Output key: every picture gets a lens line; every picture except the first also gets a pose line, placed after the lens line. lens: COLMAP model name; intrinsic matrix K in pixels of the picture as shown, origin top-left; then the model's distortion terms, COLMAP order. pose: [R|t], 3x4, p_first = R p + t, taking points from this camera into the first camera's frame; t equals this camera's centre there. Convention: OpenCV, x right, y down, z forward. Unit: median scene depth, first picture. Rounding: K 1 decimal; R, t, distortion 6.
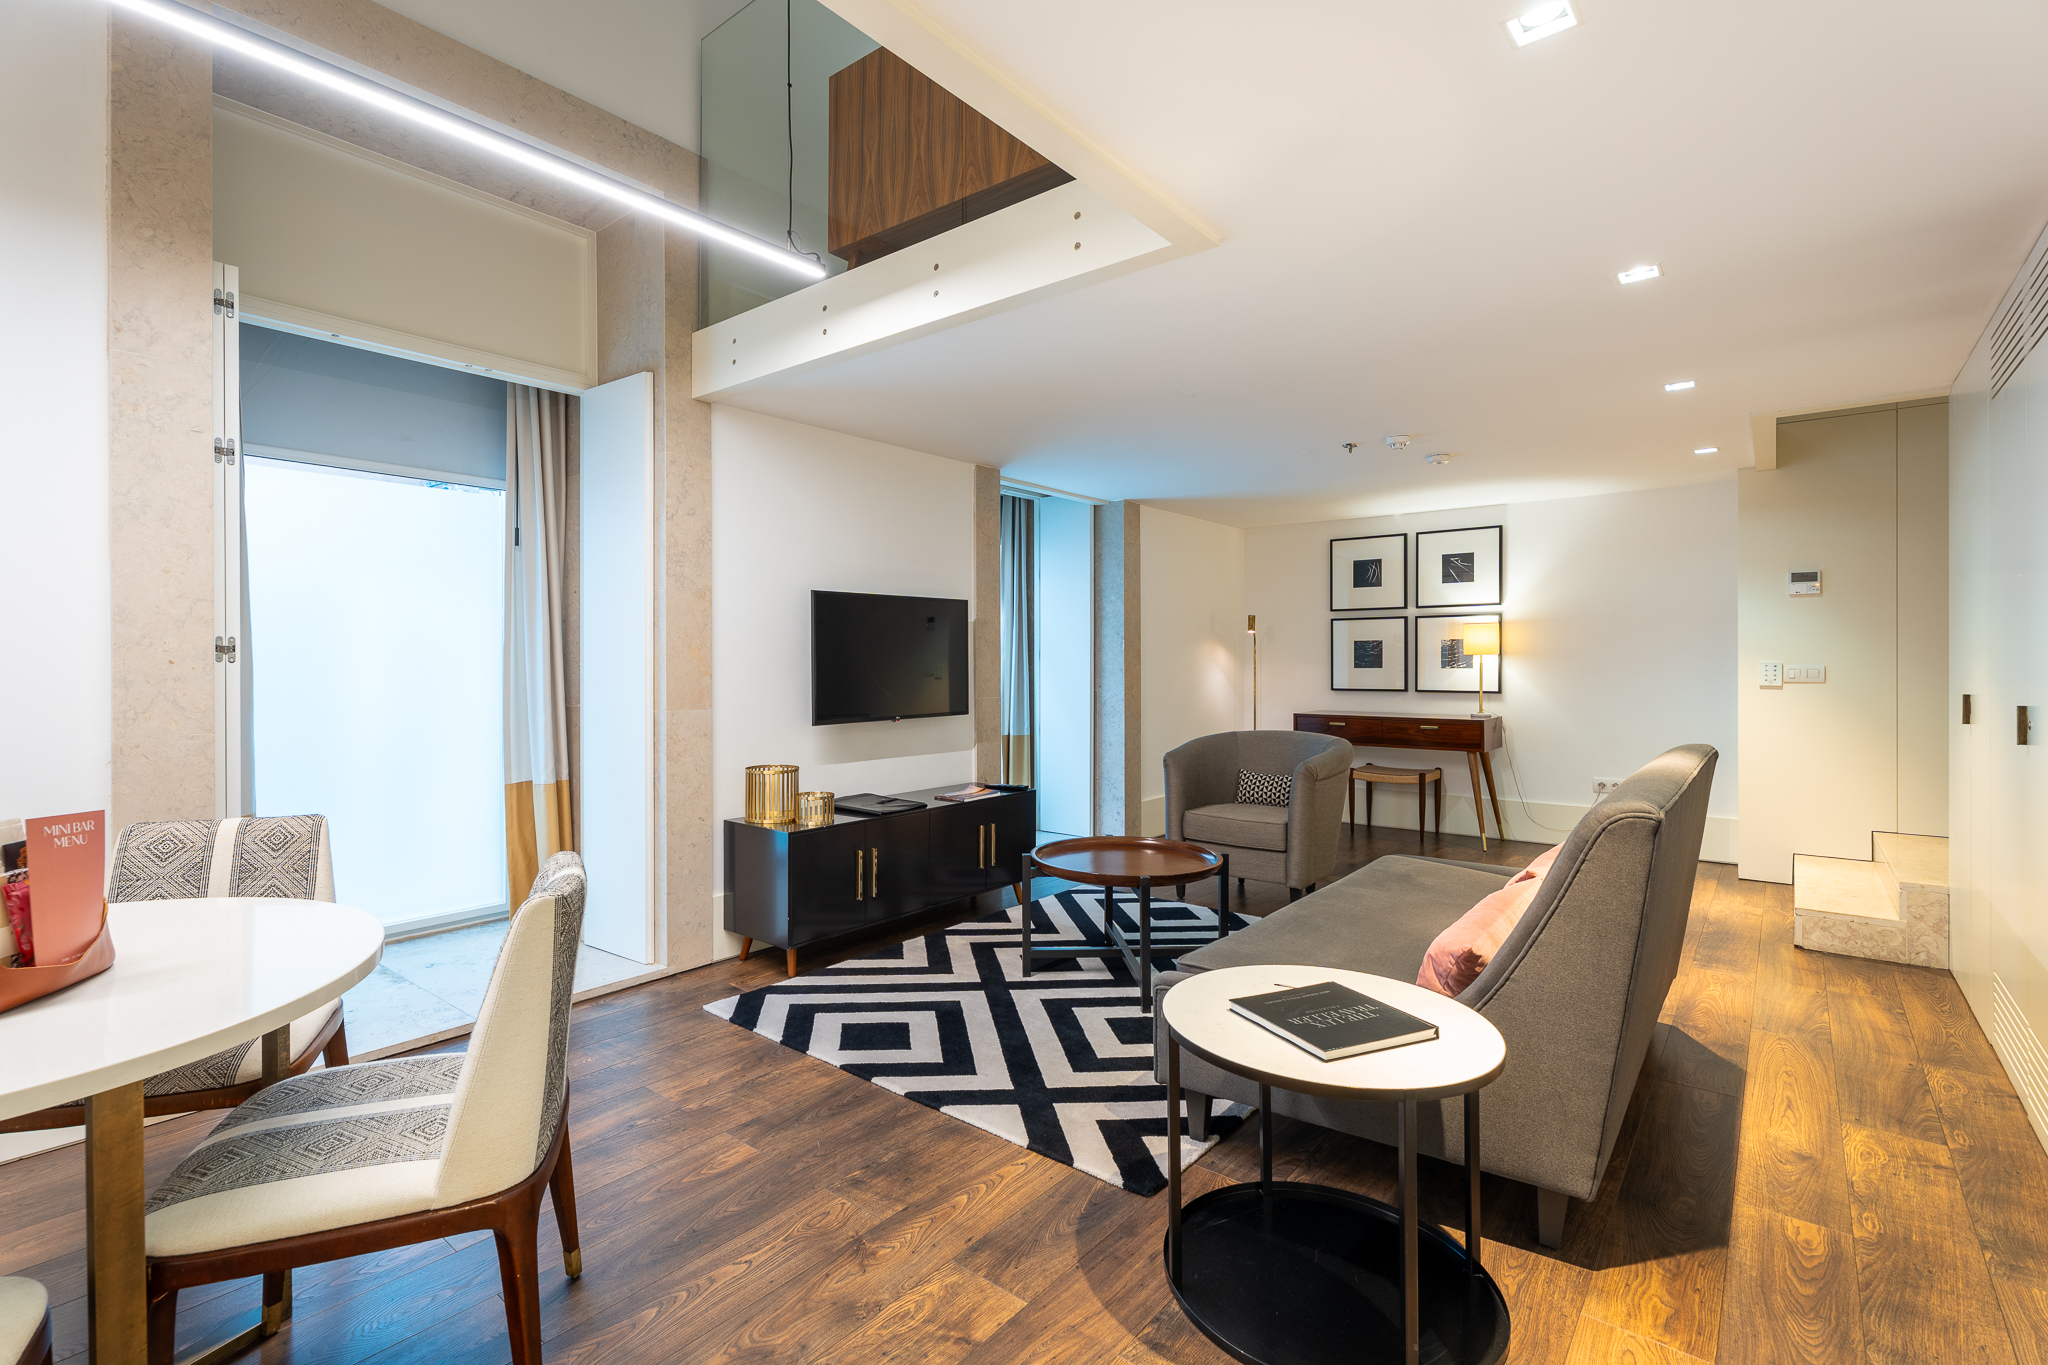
lens RADIAL K [[958.5, 0, 1021.5], [0, 958.5, 667.1], [0, 0, 1]] dist [-0.000305, 0.000202]
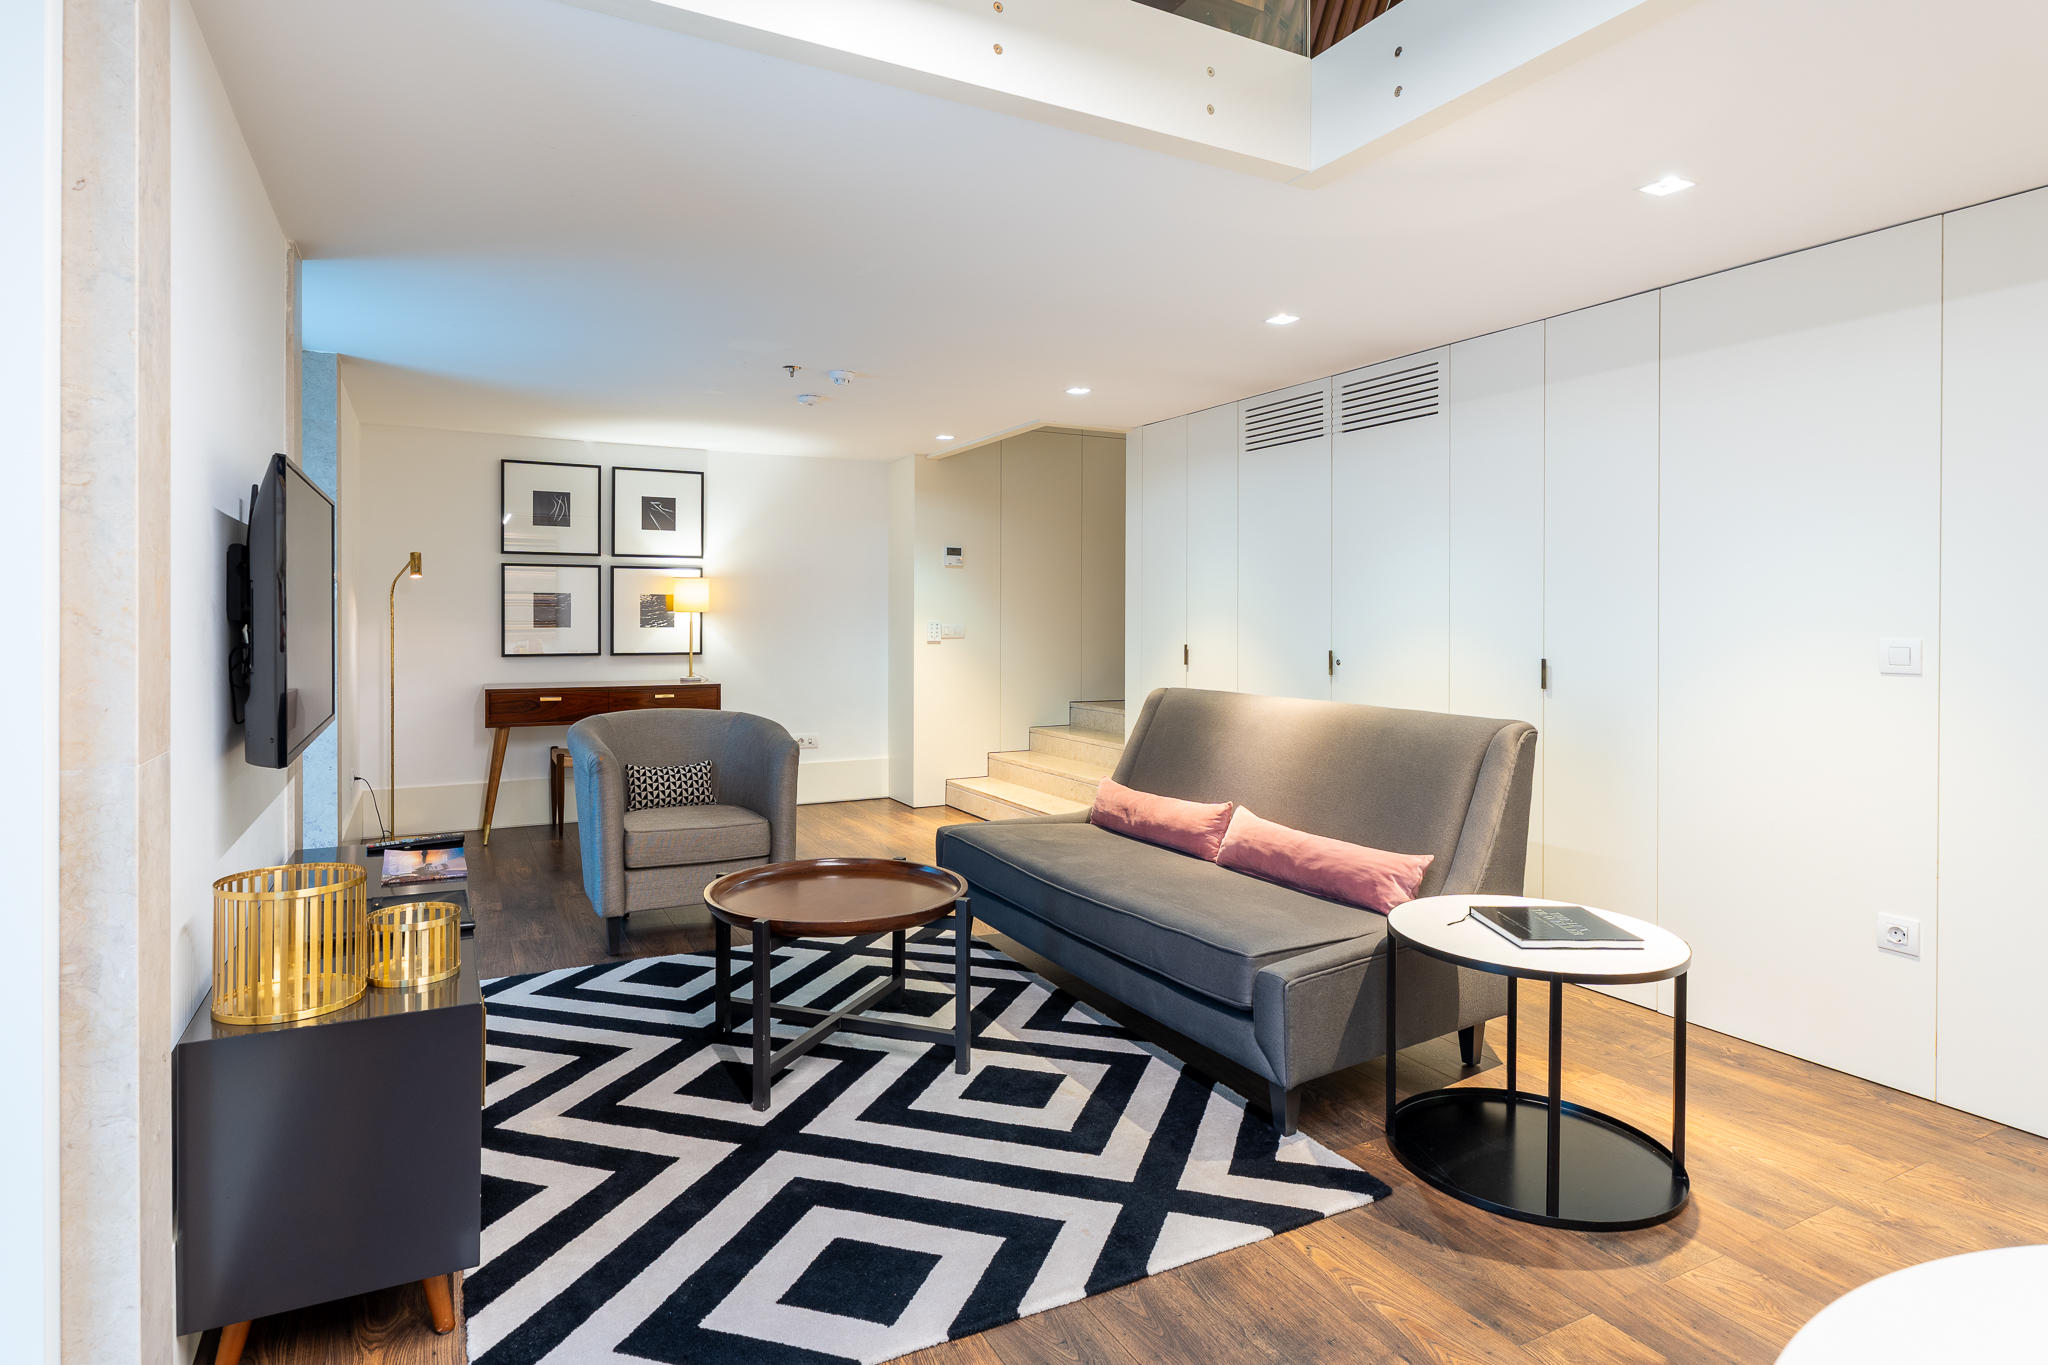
lens RADIAL K [[1074.7, 0, 1019.5], [0, 1074.7, 625.5], [0, 0, 1]] dist [-0.005863, -0.000994]
pose [[0.393247, -0.002627, 0.919429, -0.326834], [0.001237, 0.999997, 0.002328, -0.002351], [-0.919432, 0.000222, 0.393249, 0.308808]]
